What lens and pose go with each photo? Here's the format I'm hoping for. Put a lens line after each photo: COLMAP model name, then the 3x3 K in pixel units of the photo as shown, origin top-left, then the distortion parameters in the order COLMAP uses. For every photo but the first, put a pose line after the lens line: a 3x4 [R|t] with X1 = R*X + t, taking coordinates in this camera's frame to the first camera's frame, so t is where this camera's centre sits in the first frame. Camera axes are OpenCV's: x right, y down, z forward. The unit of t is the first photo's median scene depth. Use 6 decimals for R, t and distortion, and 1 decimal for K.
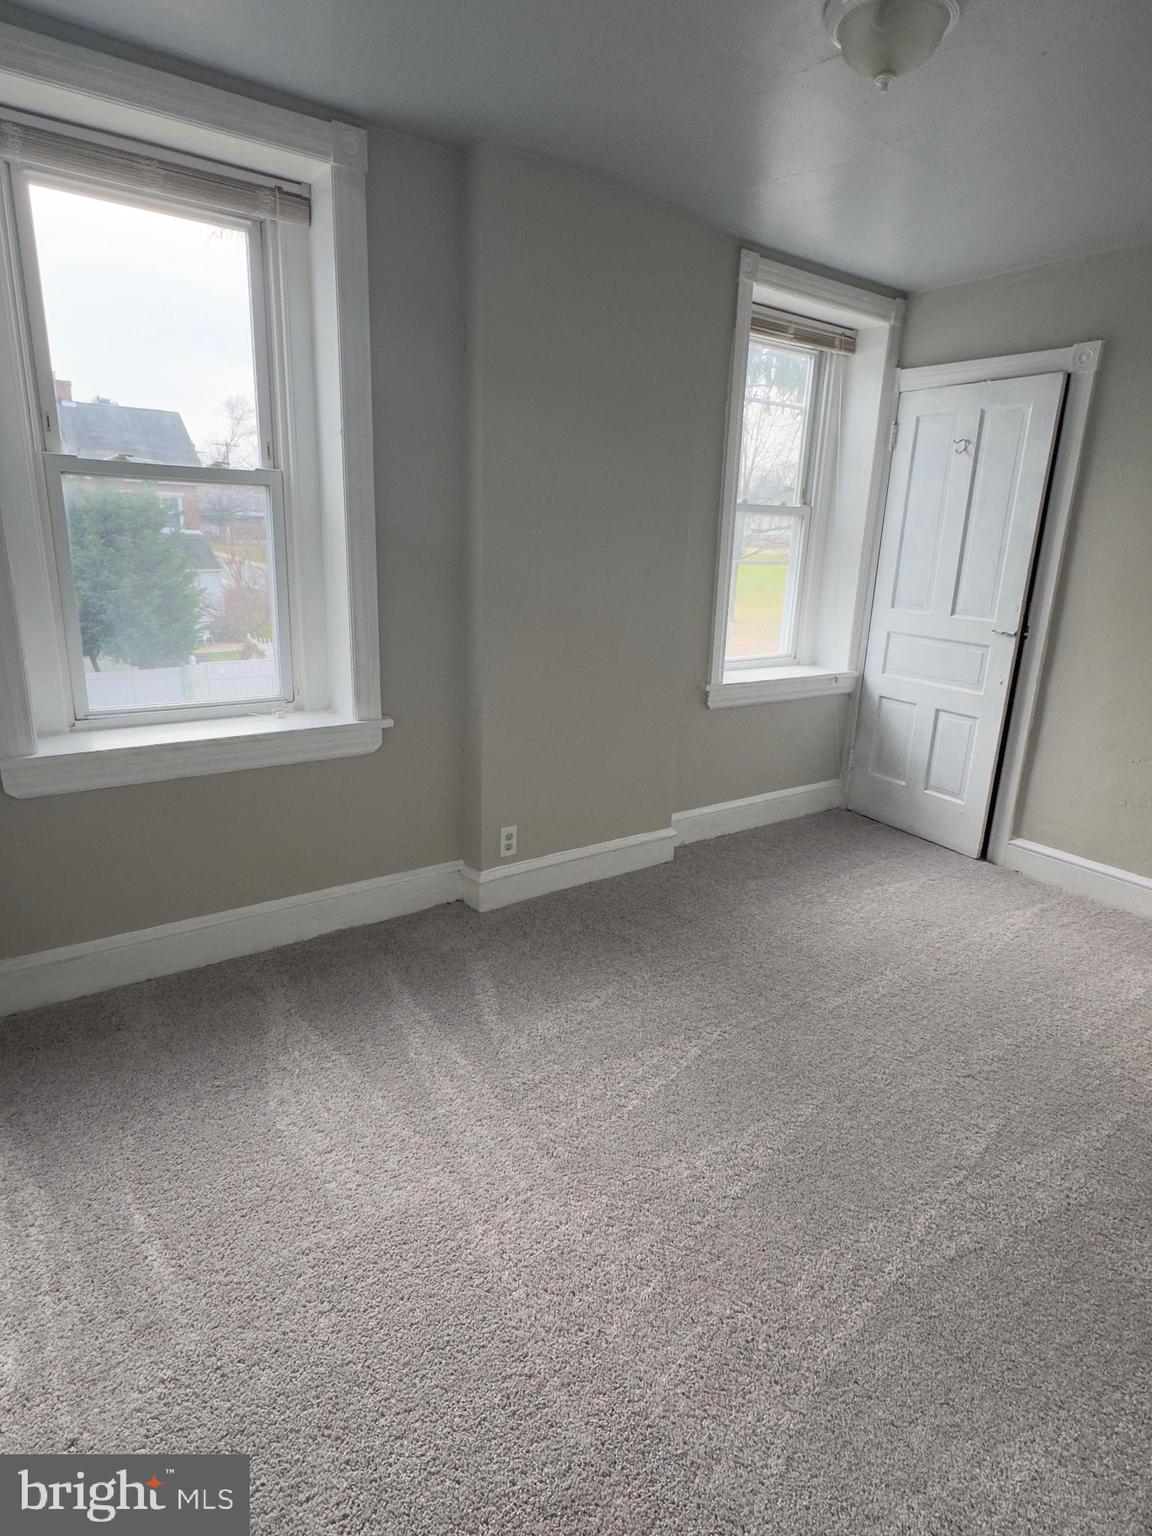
lens RADIAL K [[814.9, 0, 576.0], [0, 814.9, 763.7], [0, 0, 1]] dist [0.006044, 0.000762]
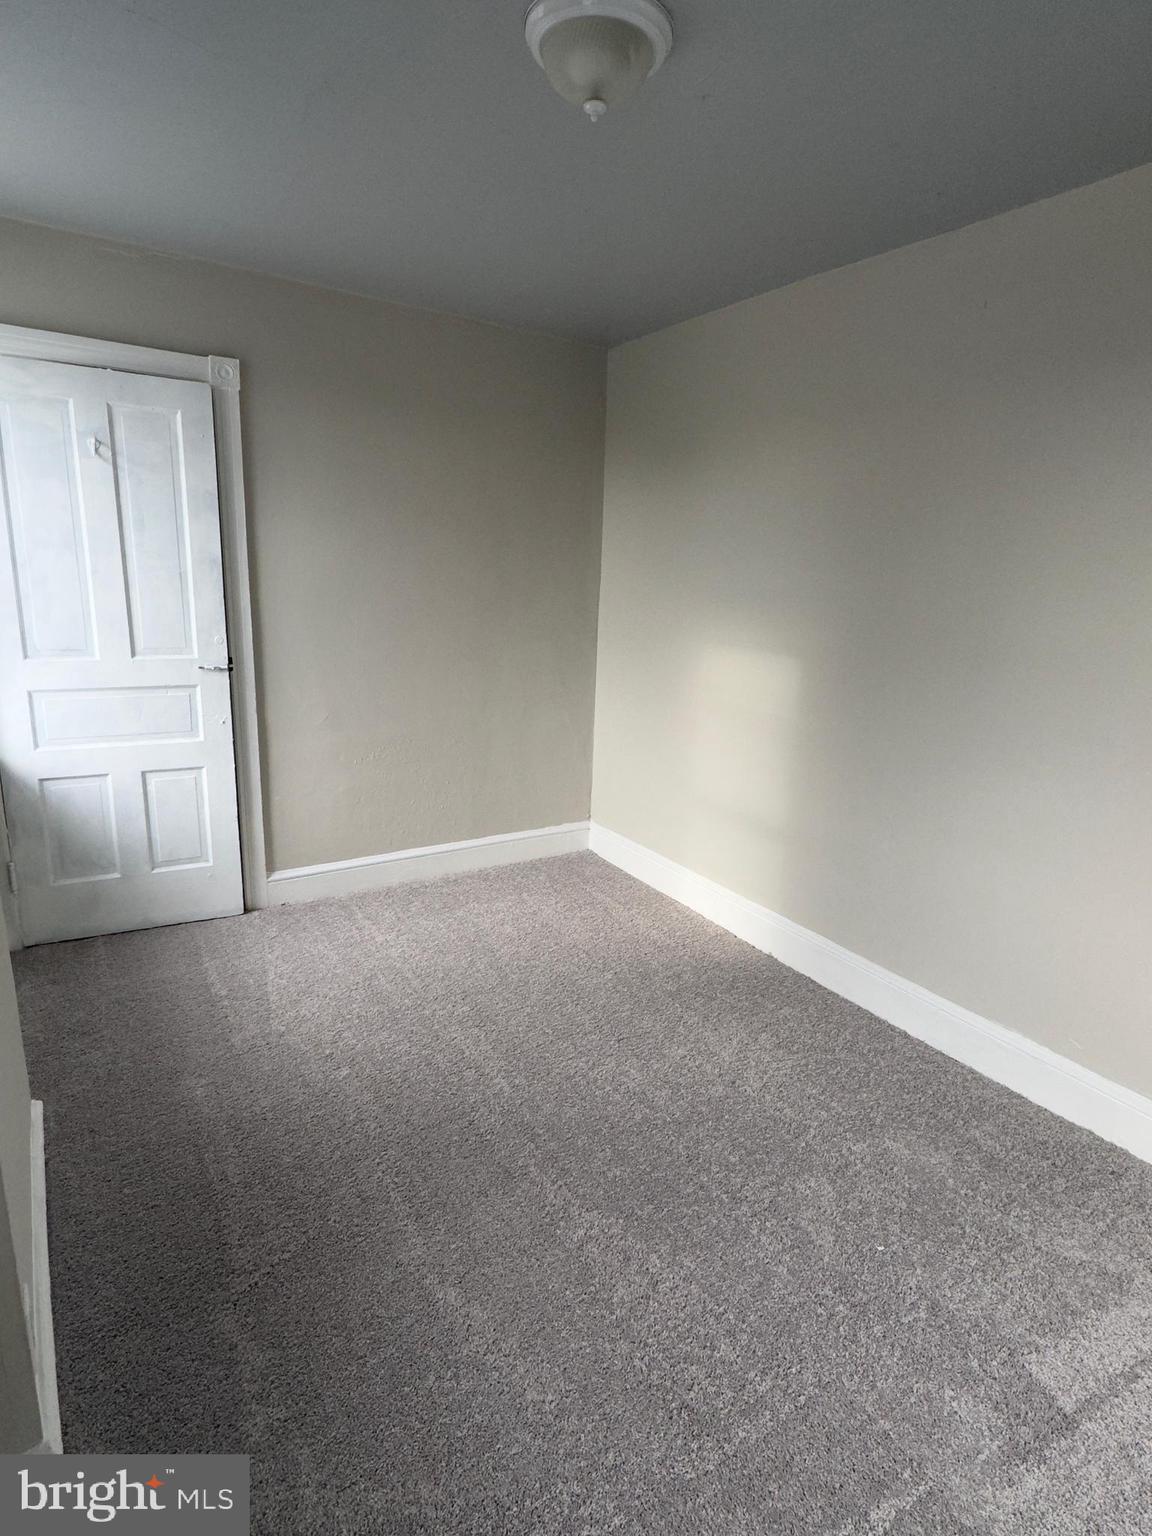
lens RADIAL K [[814.9, 0, 571.3], [0, 814.9, 765.1], [0, 0, 1]] dist [0.006044, 0.000762]
pose [[0.057199, -0.263643, 0.962923, -0.324090], [0.248245, 0.937966, 0.242064, -0.170331], [-0.967007, 0.225195, 0.119098, 0.509635]]
